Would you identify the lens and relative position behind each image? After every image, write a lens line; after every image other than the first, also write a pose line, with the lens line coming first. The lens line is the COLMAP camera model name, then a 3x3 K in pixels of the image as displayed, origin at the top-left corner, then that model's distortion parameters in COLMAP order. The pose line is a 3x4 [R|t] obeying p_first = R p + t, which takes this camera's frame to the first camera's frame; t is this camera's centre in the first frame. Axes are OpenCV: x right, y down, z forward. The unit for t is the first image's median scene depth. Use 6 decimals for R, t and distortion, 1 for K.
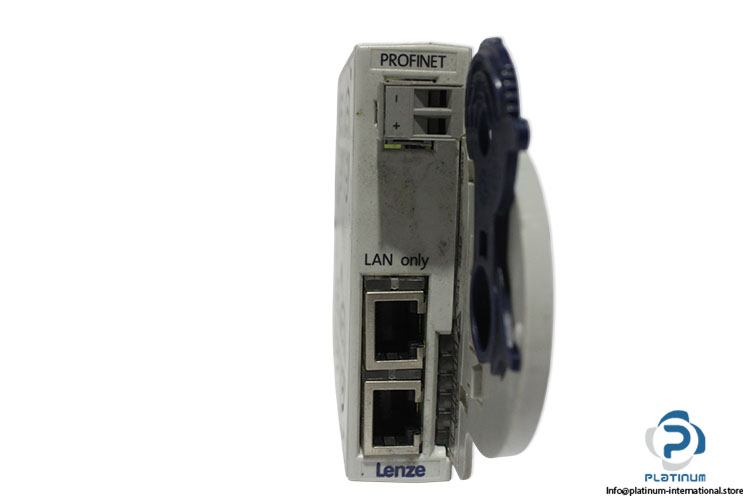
lens RADIAL K [[788.0, 0, 375.0], [0, 788.0, 250.0], [0, 0, 1]] dist [-0.062251, -0.000699]
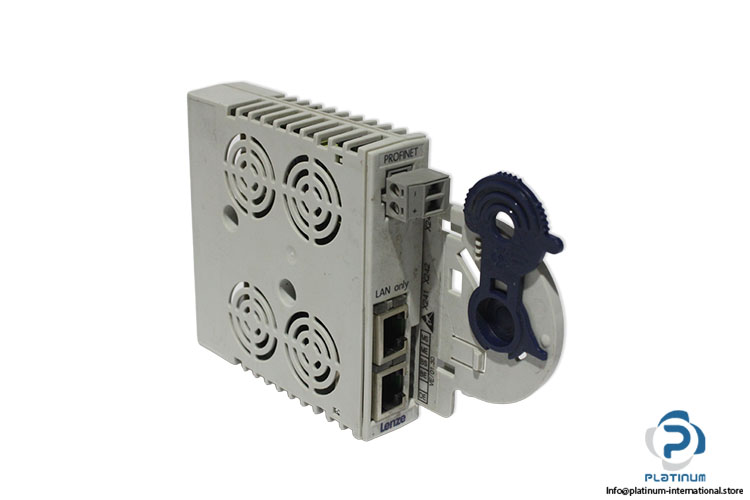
lens RADIAL K [[1153.4, 0, 375.0], [0, 1153.4, 250.0], [0, 0, 1]] dist [-0.018883, -0.027405]
pose [[0.783523, -0.230910, 0.576864, -1.231785], [0.087012, 0.960012, 0.266095, -0.636683], [-0.615240, -0.158297, 0.772283, -0.607922]]
